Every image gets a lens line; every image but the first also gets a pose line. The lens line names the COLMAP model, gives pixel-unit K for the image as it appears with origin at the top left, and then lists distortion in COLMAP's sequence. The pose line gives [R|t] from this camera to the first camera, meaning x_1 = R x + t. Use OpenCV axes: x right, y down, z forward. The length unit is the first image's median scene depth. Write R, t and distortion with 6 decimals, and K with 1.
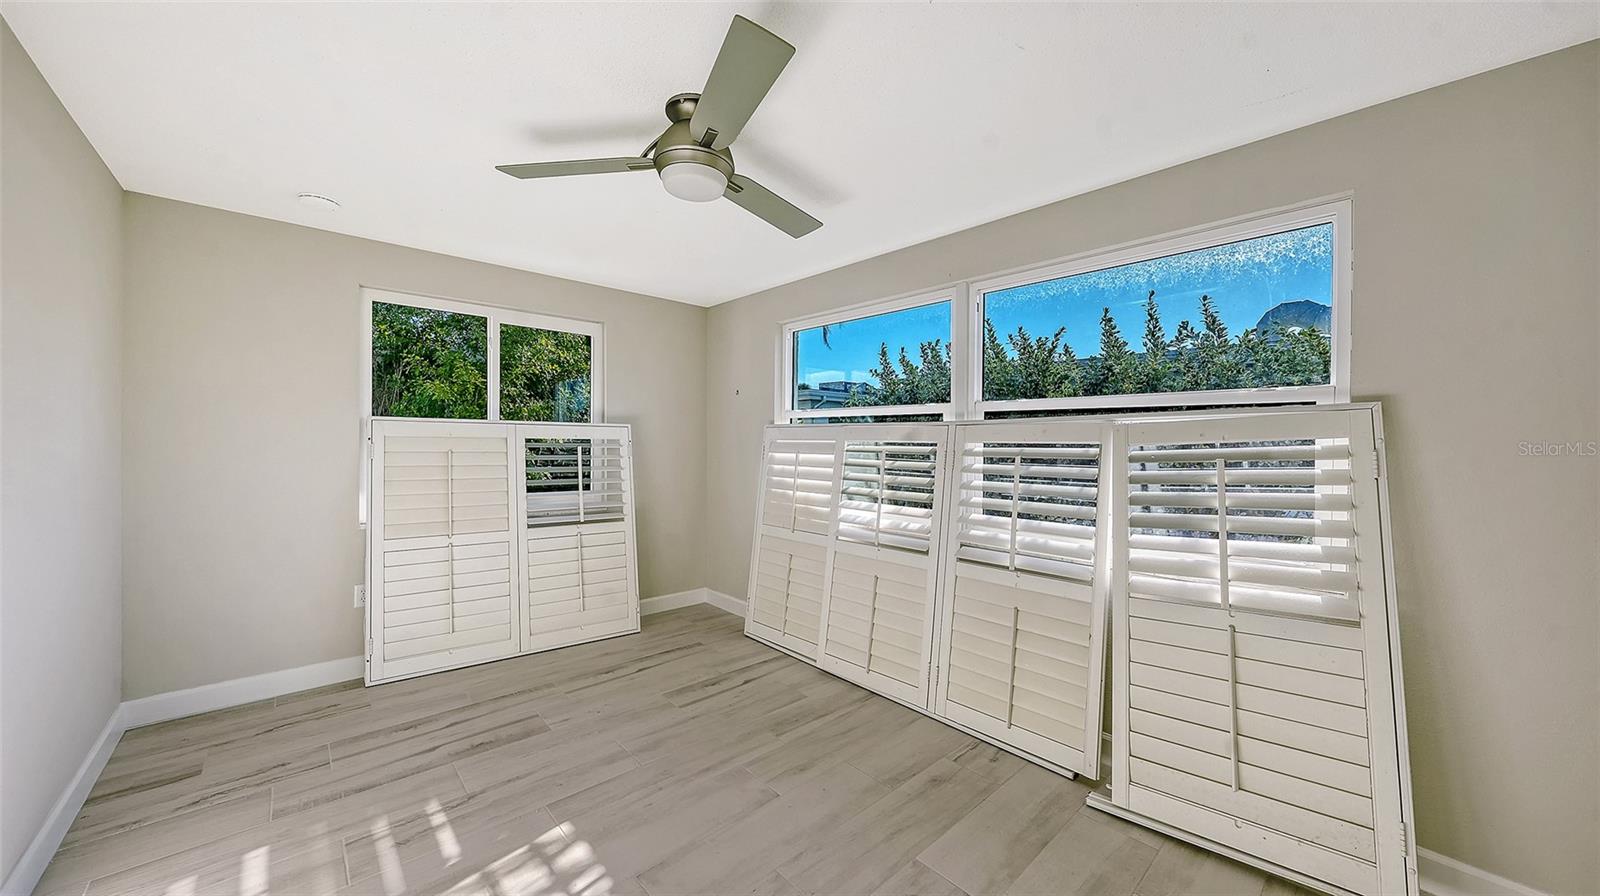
lens RADIAL K [[562.6, 0, 795.8], [0, 562.6, 450.2], [0, 0, 1]] dist [0.014243, -0.000203]
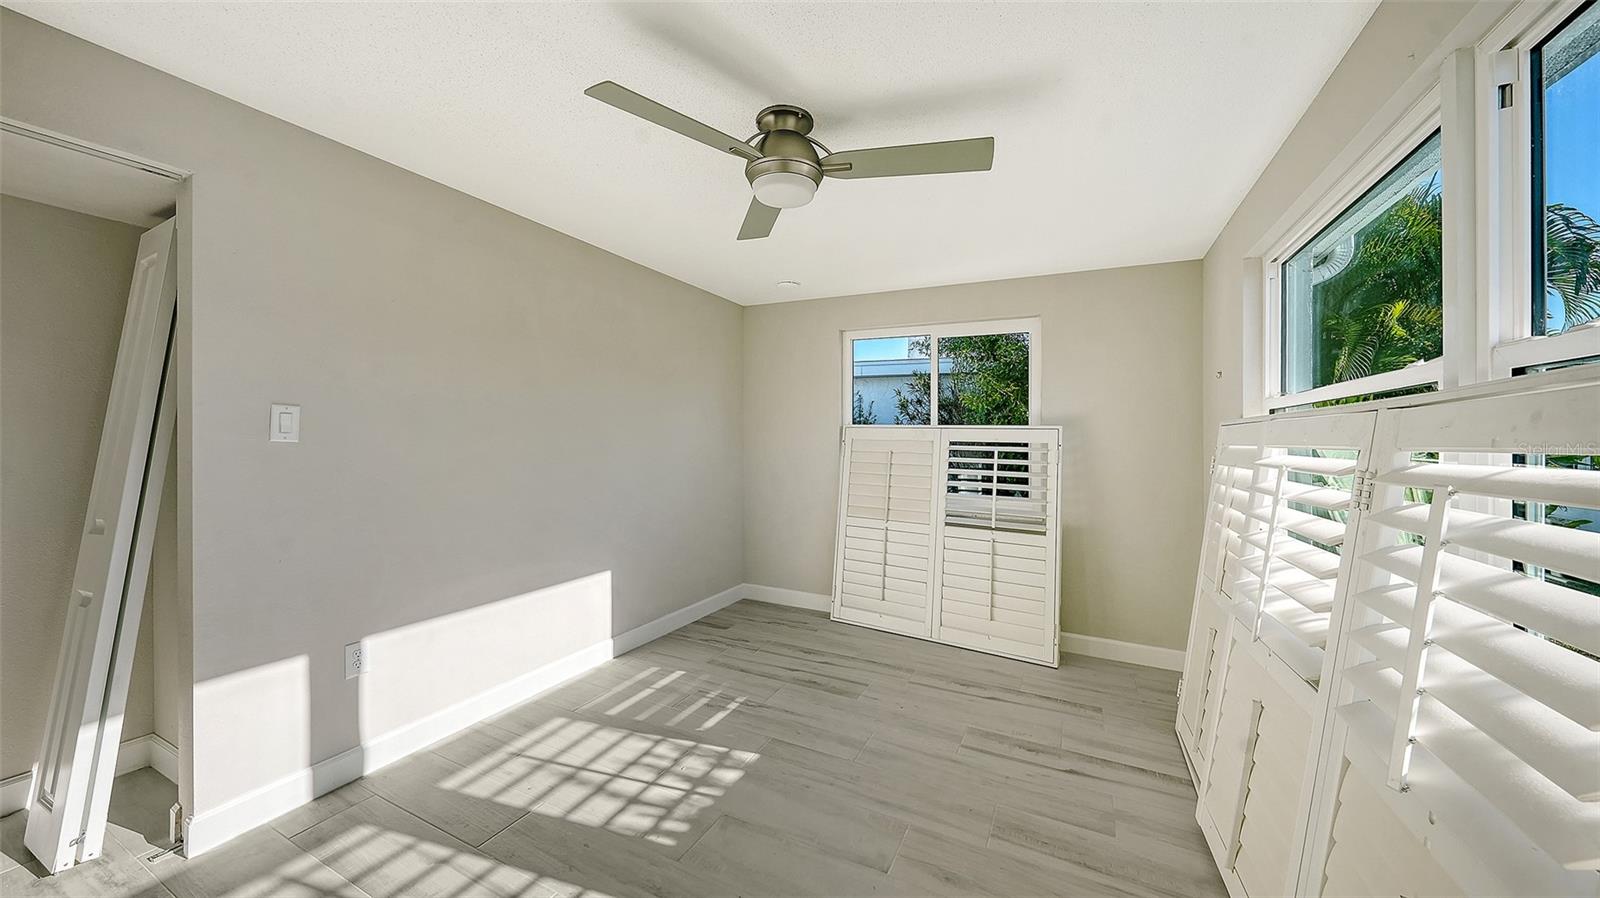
lens RADIAL K [[562.6, 0, 799.5], [0, 562.6, 445.0], [0, 0, 1]] dist [0.014243, -0.000203]
pose [[0.373450, 0.005077, -0.927636, 0.463997], [-0.029725, 0.999537, -0.006496, 0.000559], [0.927174, 0.030000, 0.373428, 0.381985]]
